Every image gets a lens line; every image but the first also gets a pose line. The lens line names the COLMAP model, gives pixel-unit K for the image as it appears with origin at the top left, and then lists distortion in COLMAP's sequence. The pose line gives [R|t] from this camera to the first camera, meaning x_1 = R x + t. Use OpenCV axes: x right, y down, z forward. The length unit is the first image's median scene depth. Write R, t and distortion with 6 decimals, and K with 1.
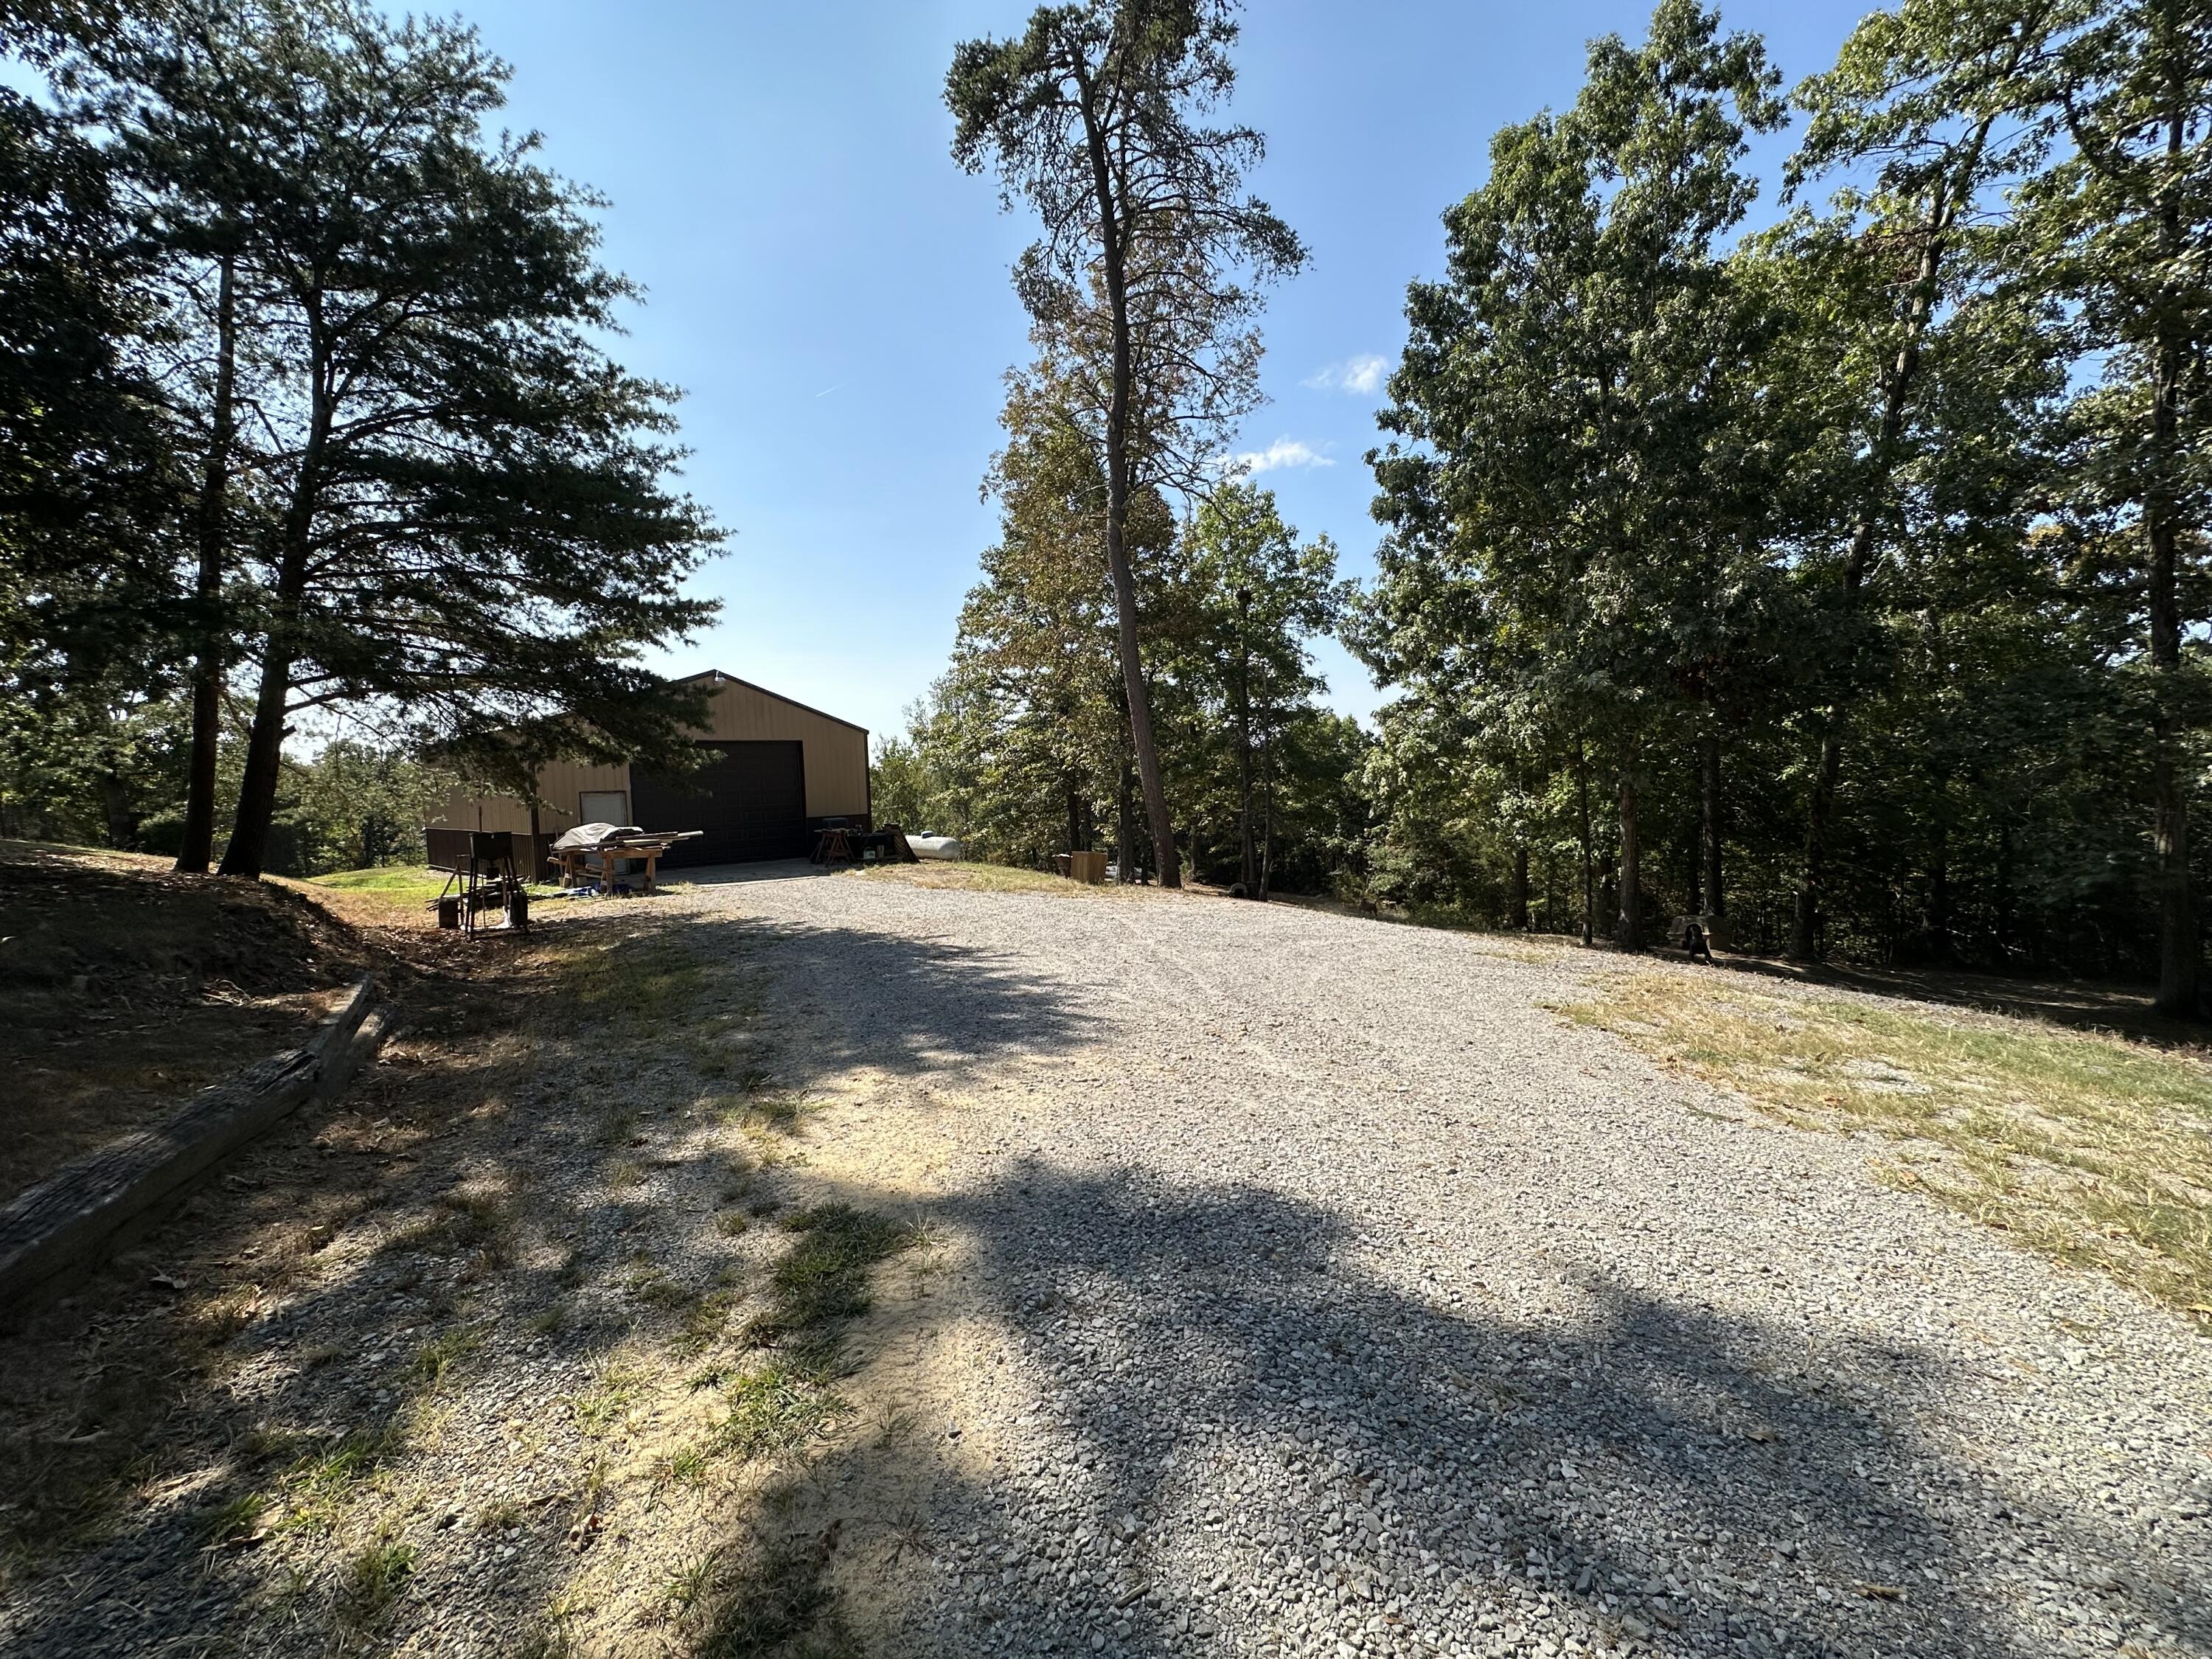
lens RADIAL K [[881.8, 0, 1107.5], [0, 881.8, 828.3], [0, 0, 1]] dist [0.003252, 0.000096]
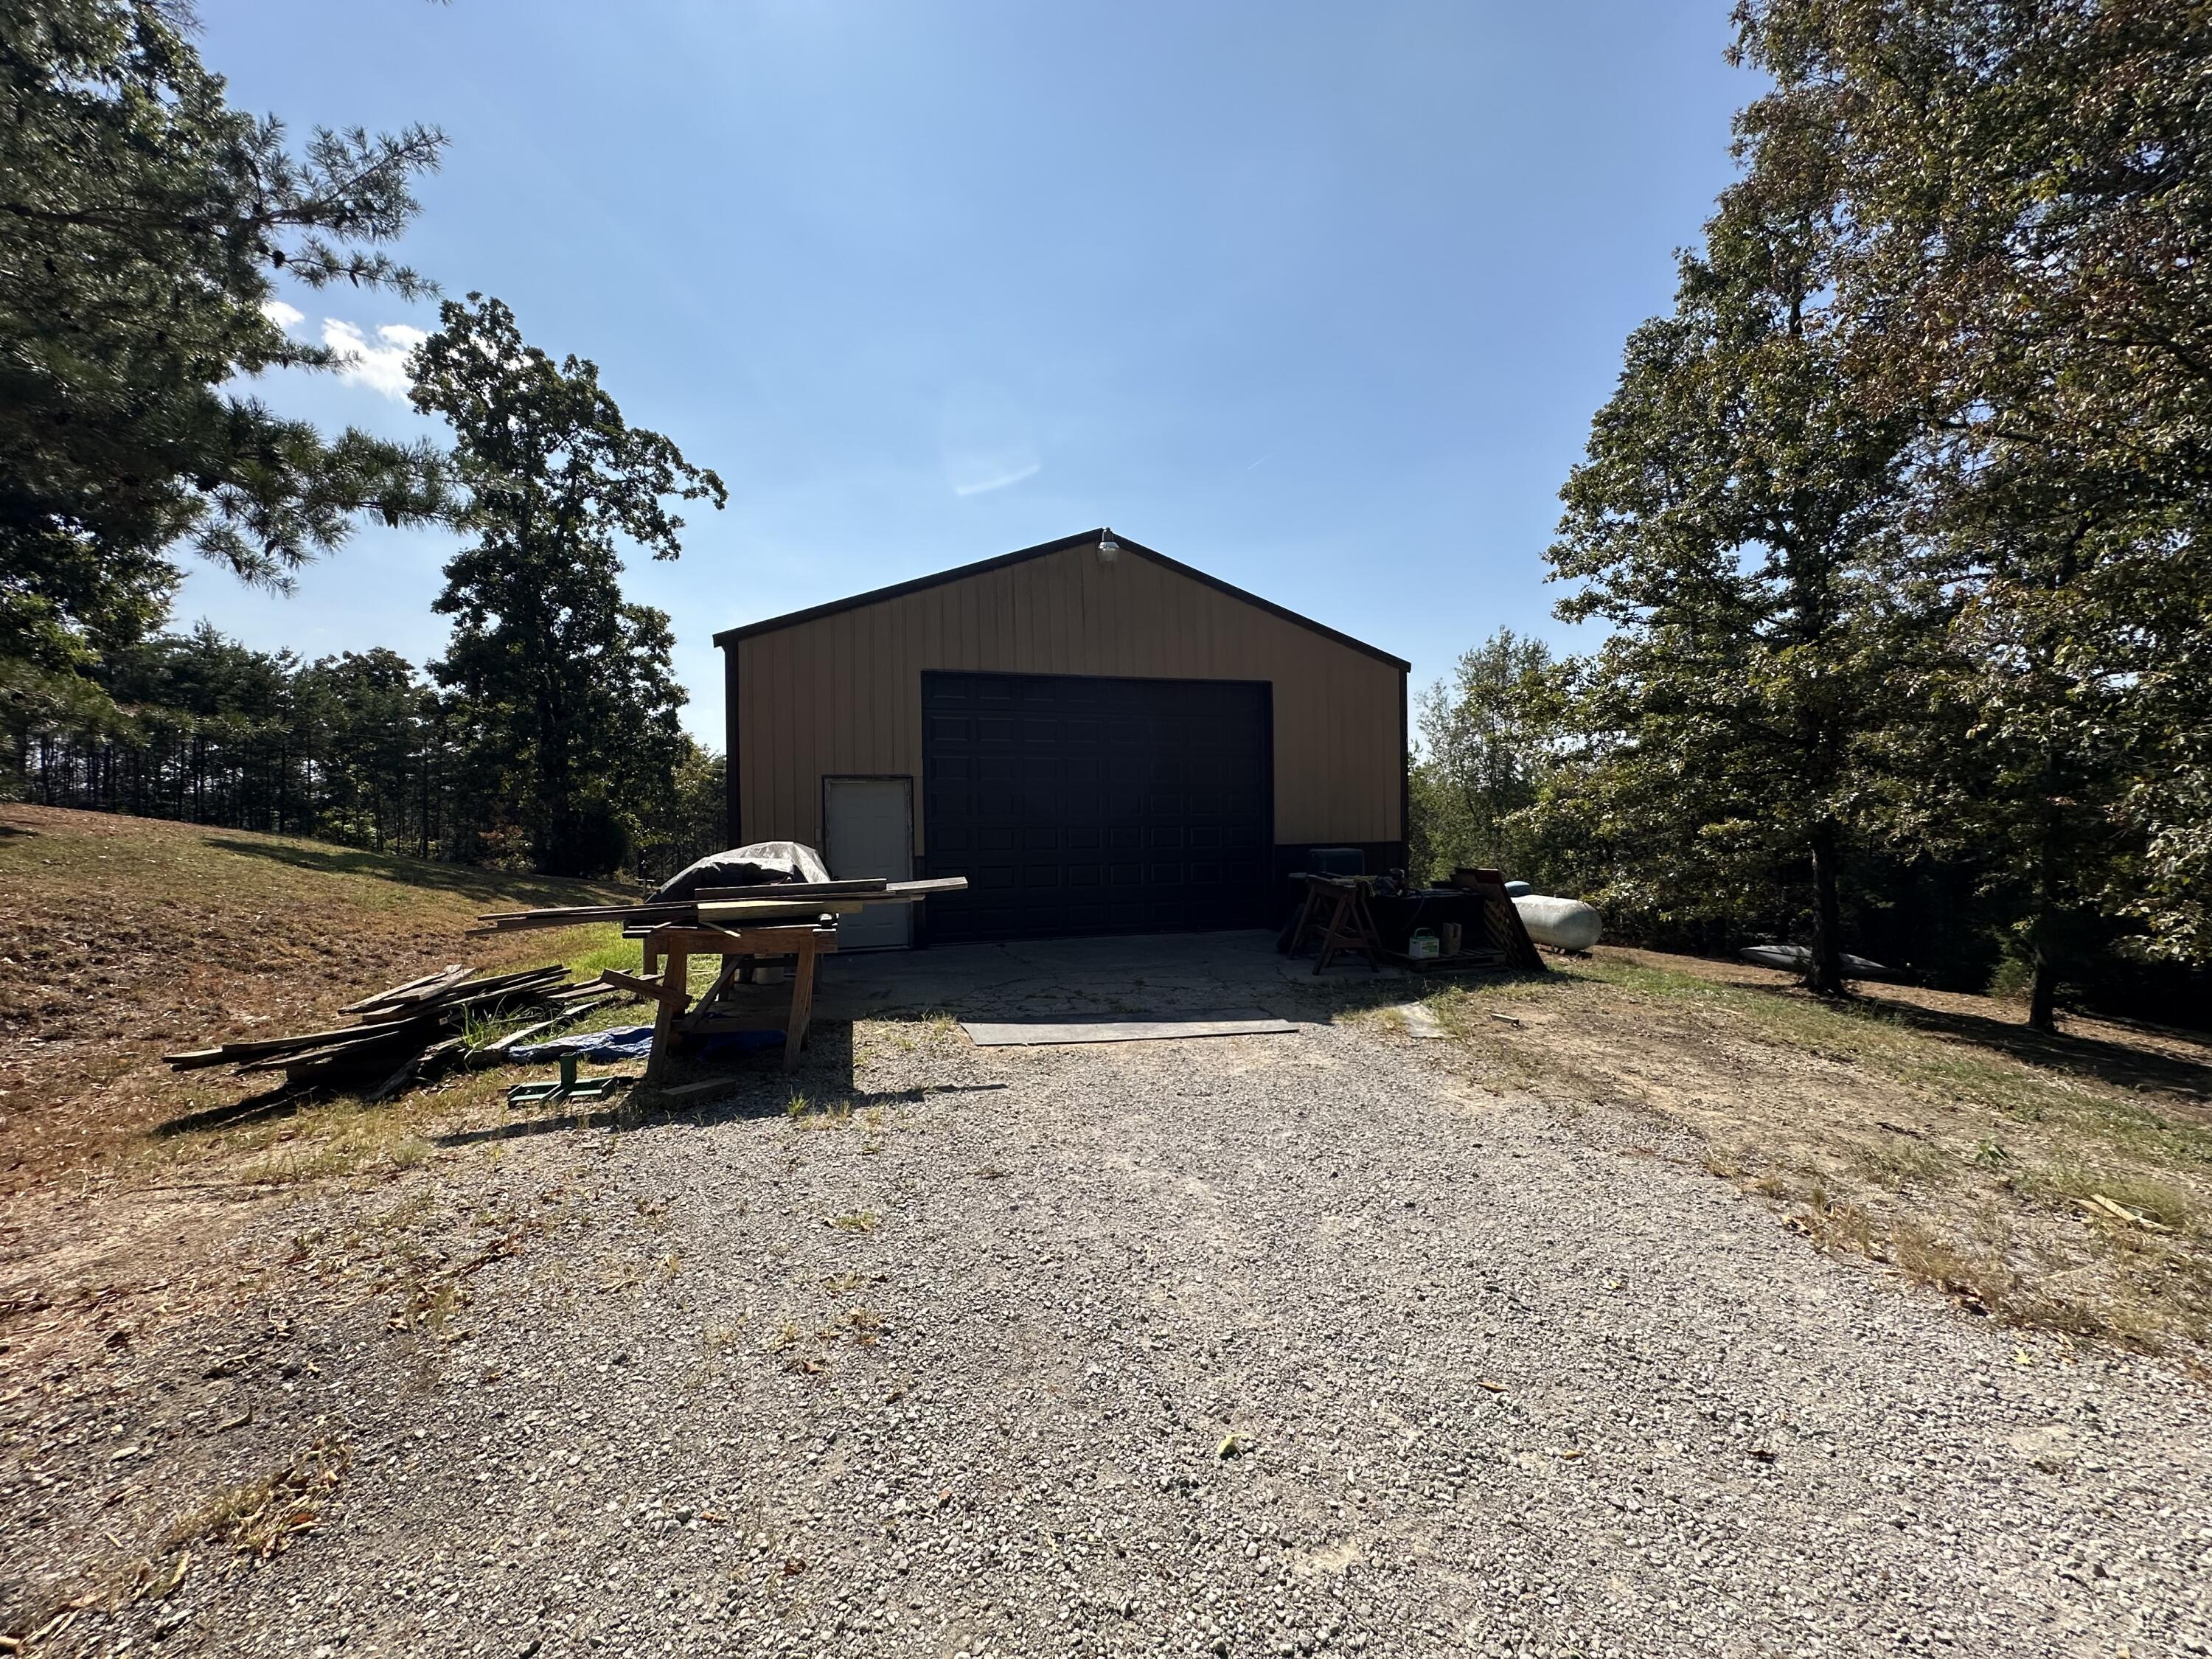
lens RADIAL K [[881.8, 0, 1106.6], [0, 881.8, 828.1], [0, 0, 1]] dist [0.003252, 0.000096]
pose [[0.862366, 0.020188, -0.505883, -0.179624], [-0.034621, 0.999217, -0.019142, -0.009566], [0.505100, 0.034021, 0.862390, 0.539914]]
